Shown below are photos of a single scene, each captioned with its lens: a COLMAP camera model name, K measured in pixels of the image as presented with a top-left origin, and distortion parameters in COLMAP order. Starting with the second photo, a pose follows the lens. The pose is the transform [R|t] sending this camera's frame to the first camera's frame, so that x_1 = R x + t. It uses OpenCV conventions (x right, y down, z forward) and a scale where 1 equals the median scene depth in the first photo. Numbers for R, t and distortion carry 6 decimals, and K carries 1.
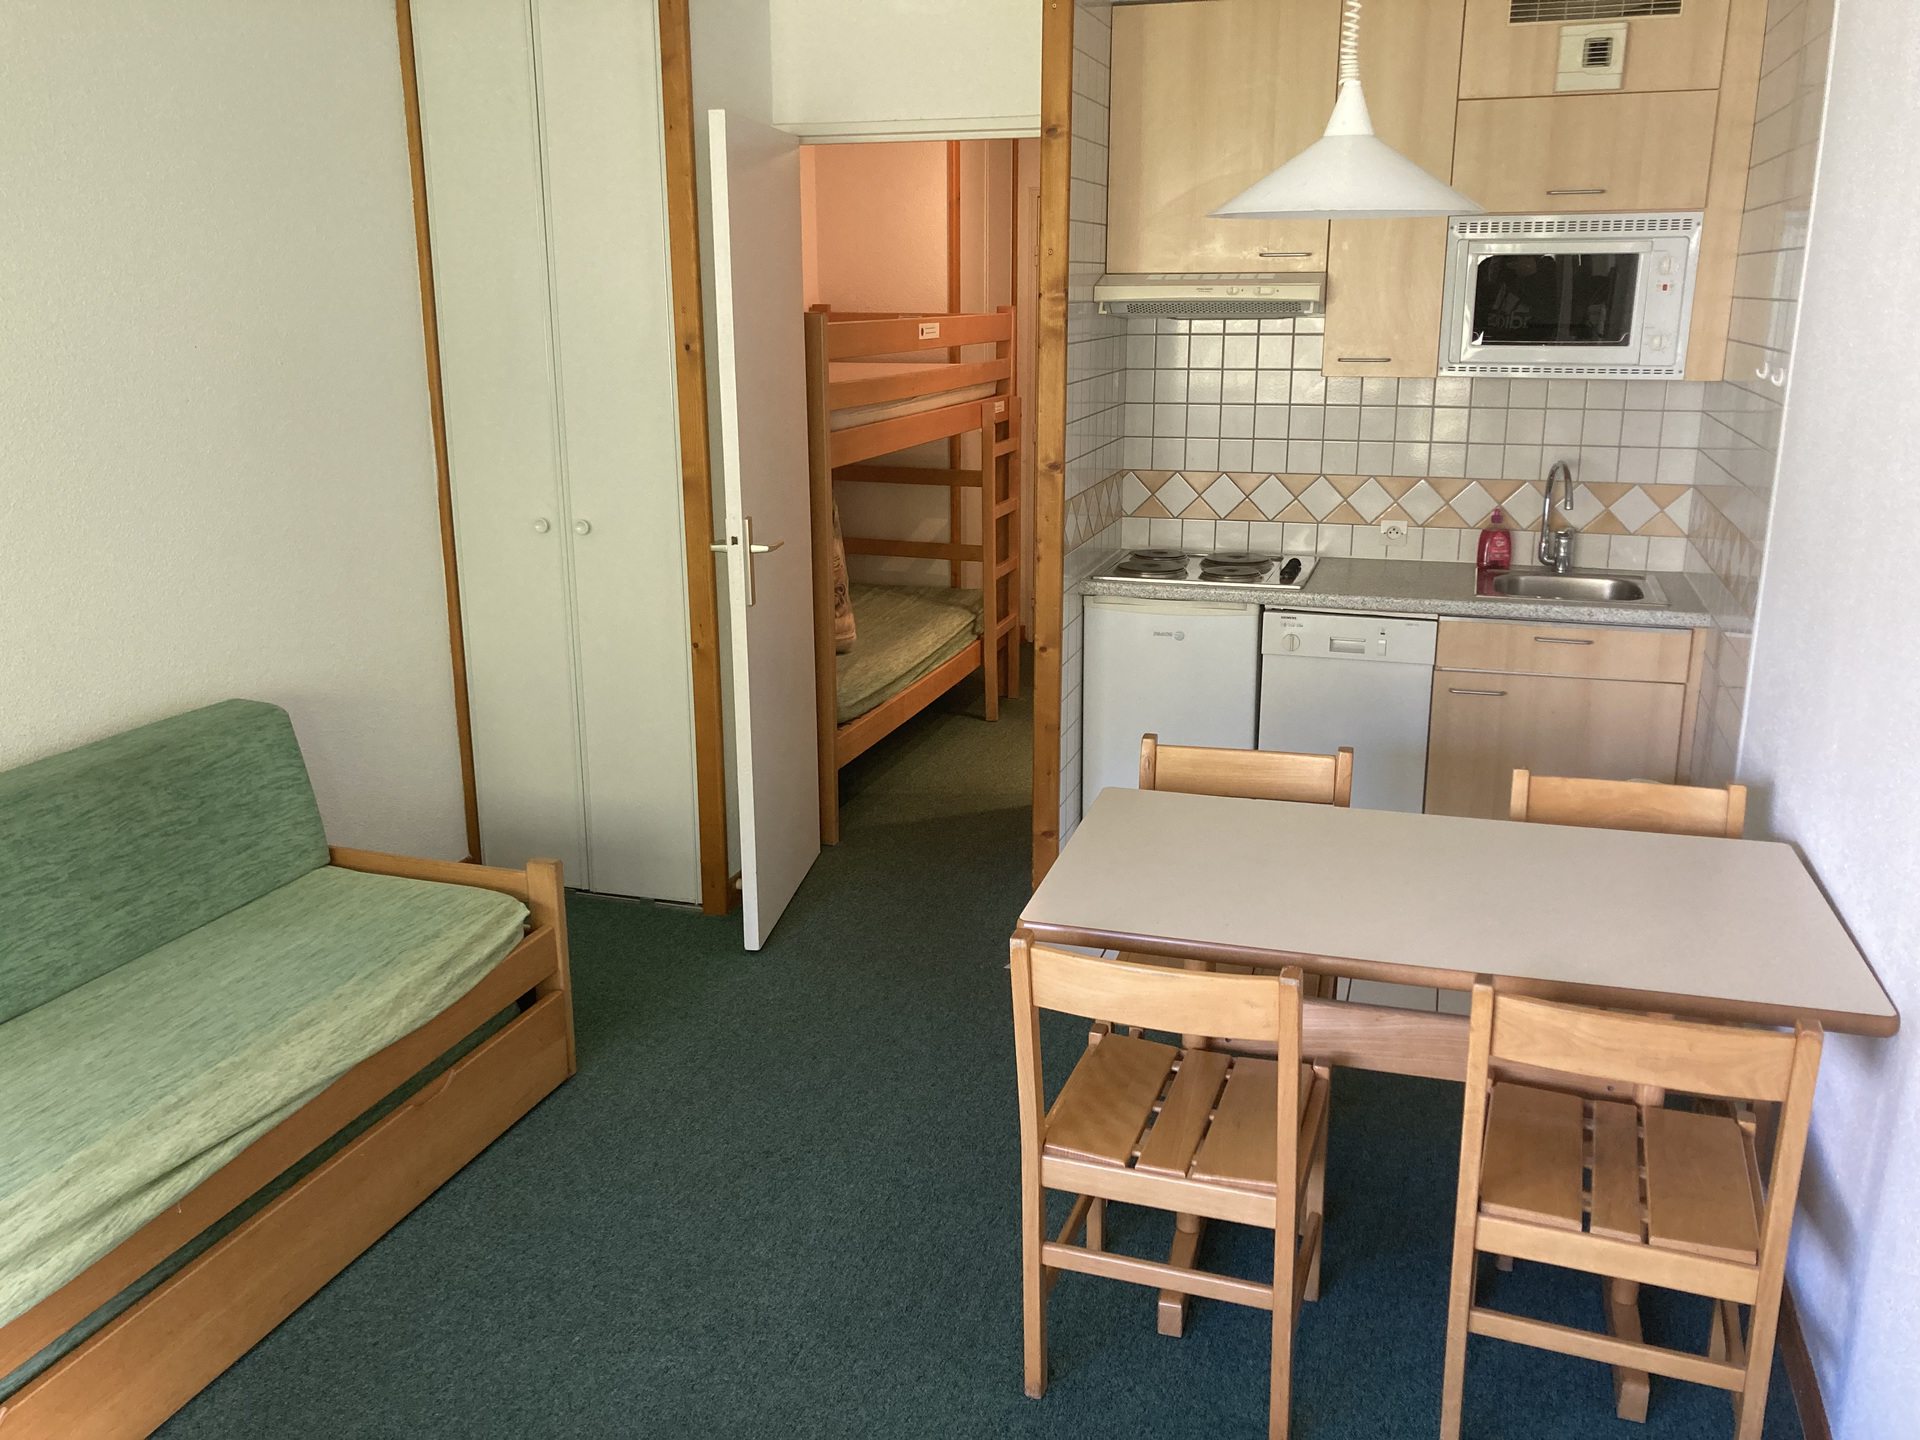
lens RADIAL K [[1563.7, 0, 961.4], [0, 1563.7, 704.2], [0, 0, 1]] dist [0.025322, -0.034694]
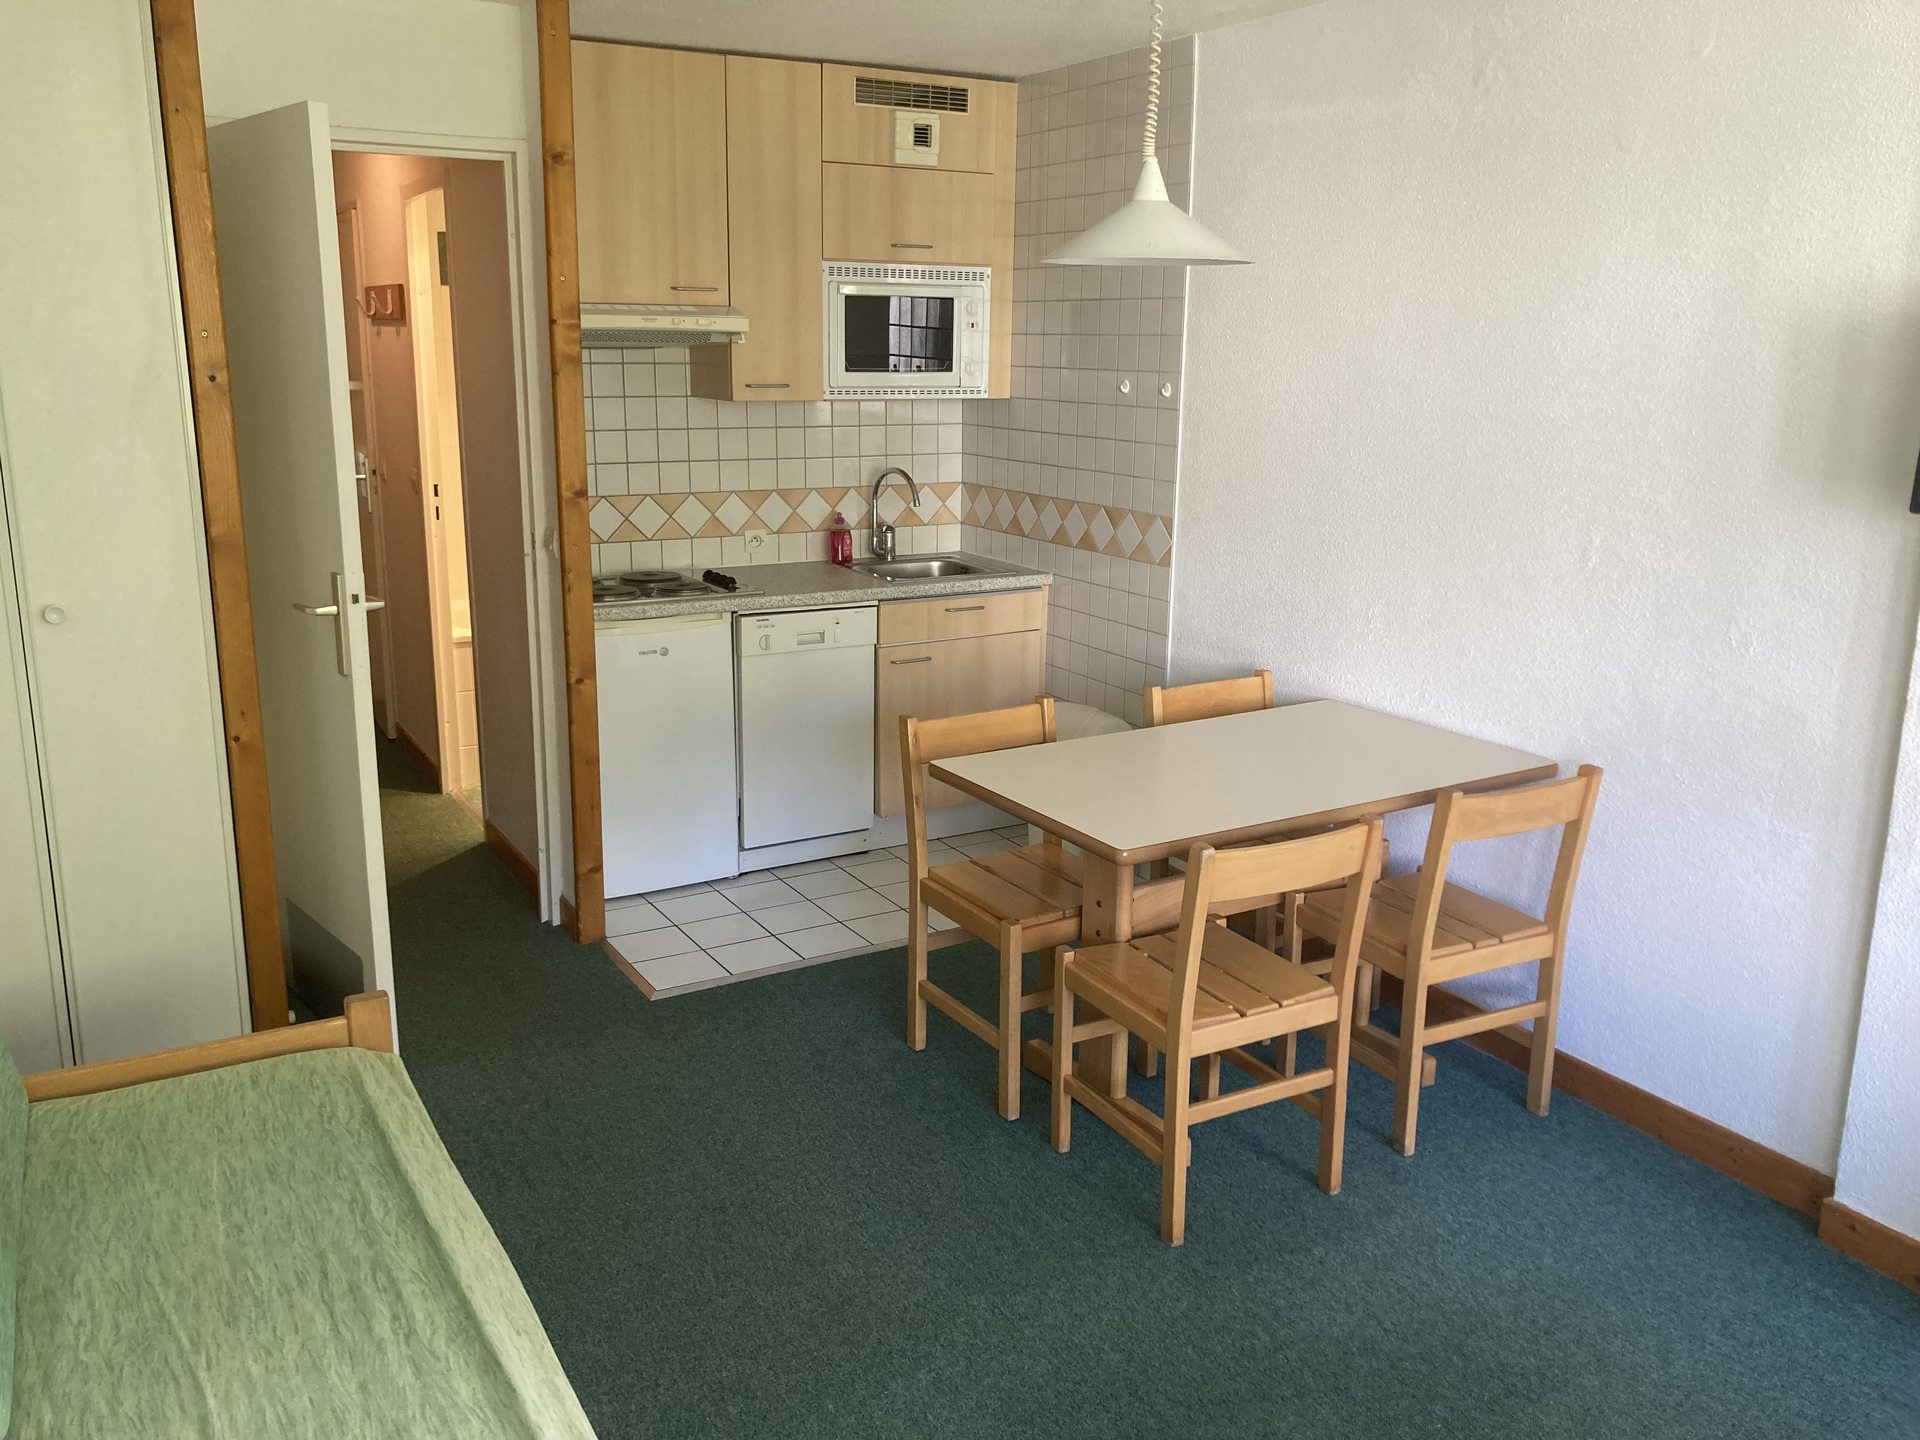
lens RADIAL K [[1563.7, 0, 958.1], [0, 1563.7, 702.3], [0, 0, 1]] dist [0.025322, -0.034694]
pose [[0.673784, -0.158823, 0.721658, -0.528398], [0.178386, 0.982703, 0.049721, -0.030668], [-0.717073, 0.095232, 0.690462, 0.162939]]
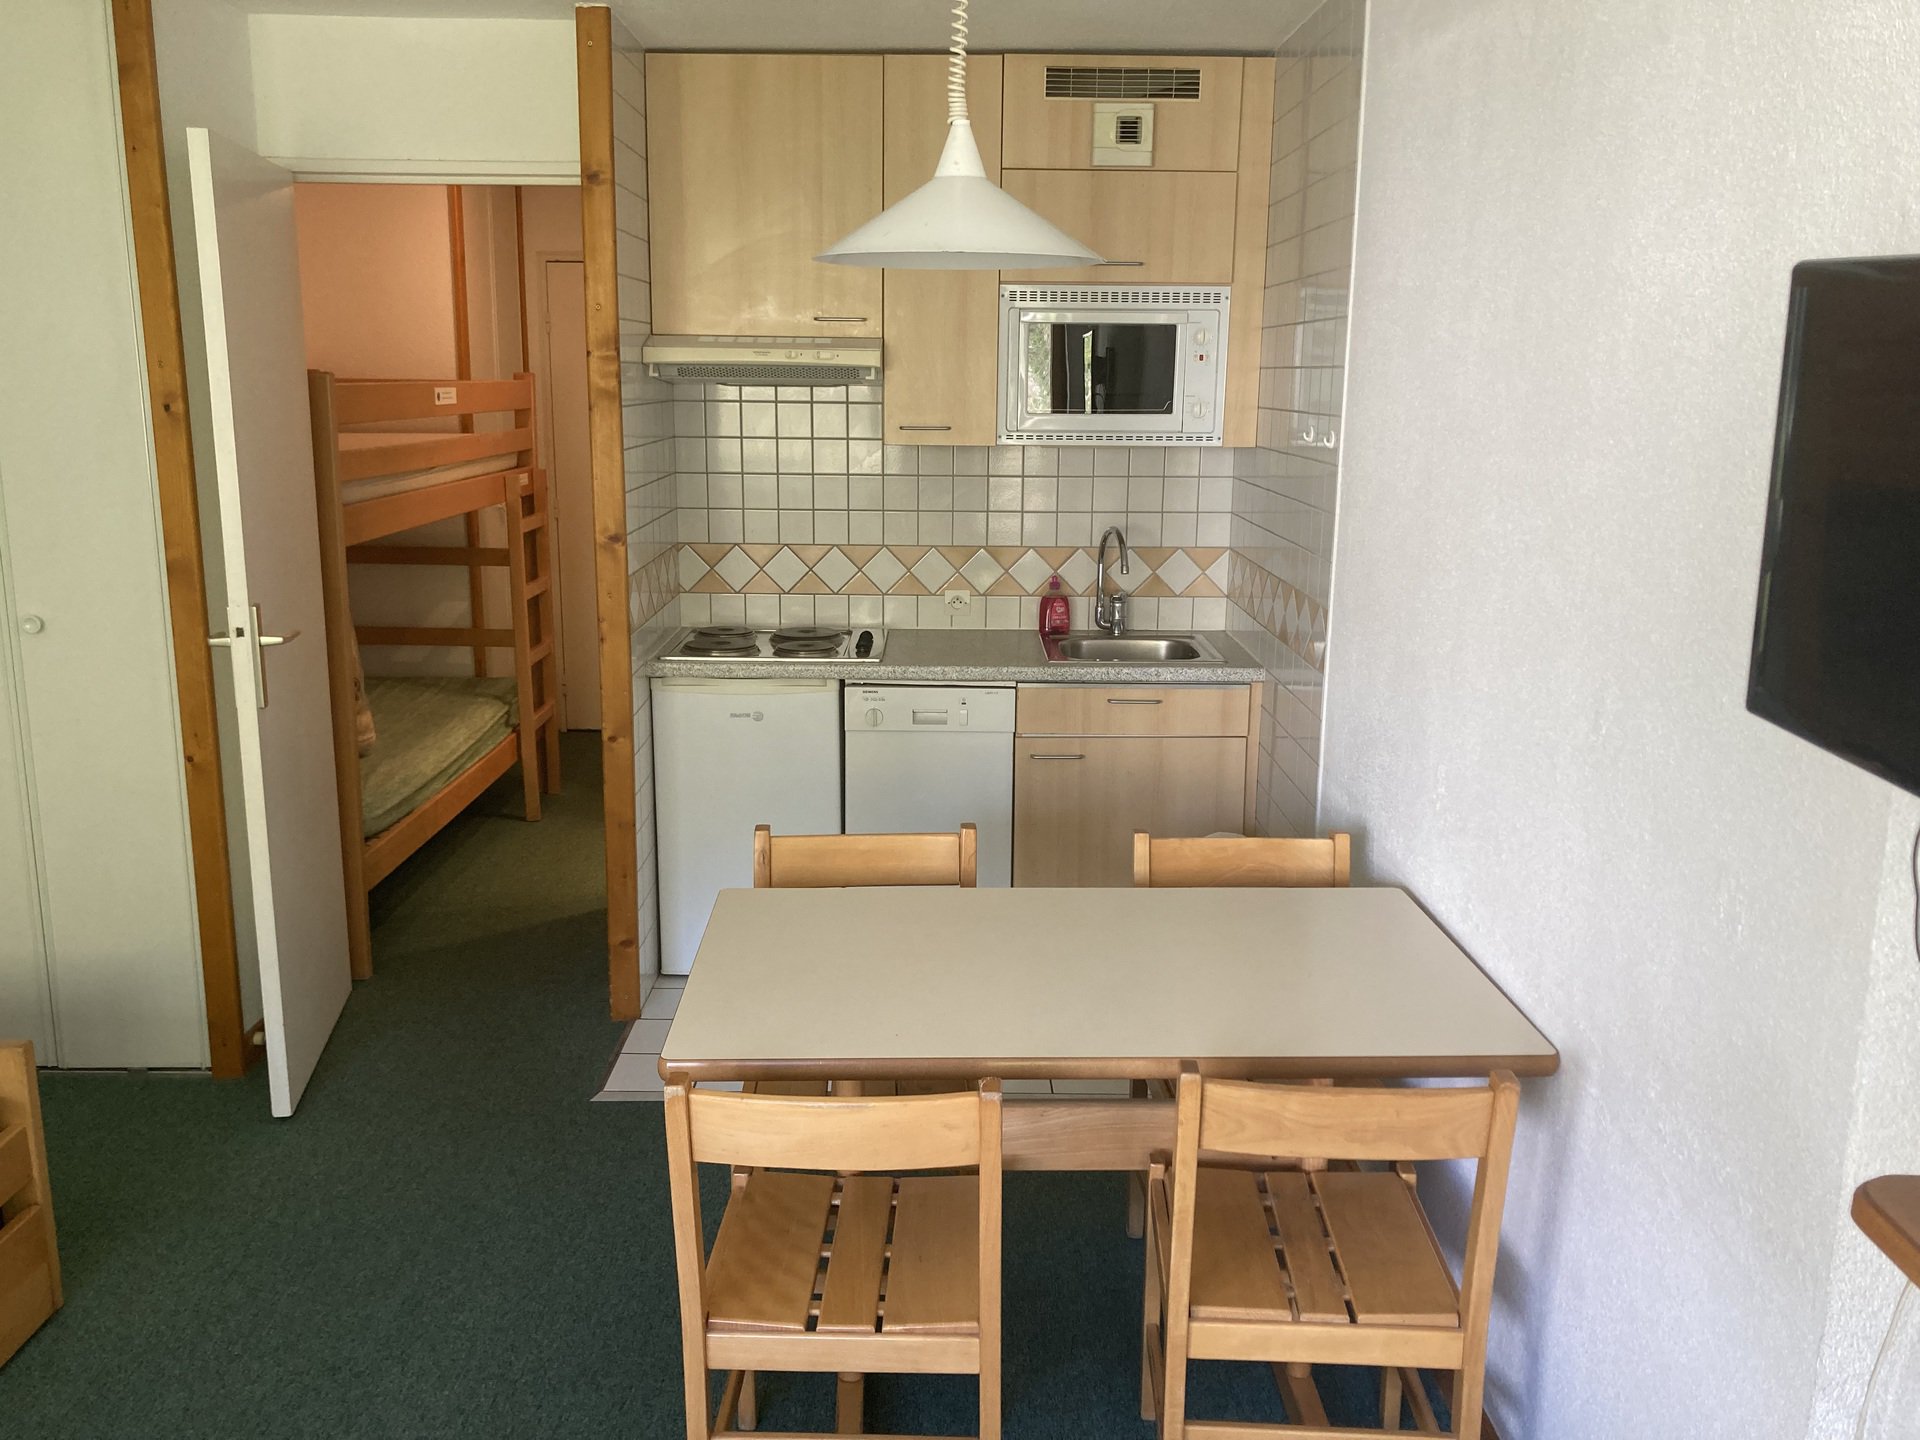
lens RADIAL K [[1563.7, 0, 945.8], [0, 1563.7, 707.3], [0, 0, 1]] dist [0.025322, -0.034694]
pose [[0.951873, -0.051384, 0.302155, -0.038437], [0.066314, 0.997022, -0.039353, -0.005266], [-0.299233, 0.057496, 0.952446, 0.076870]]
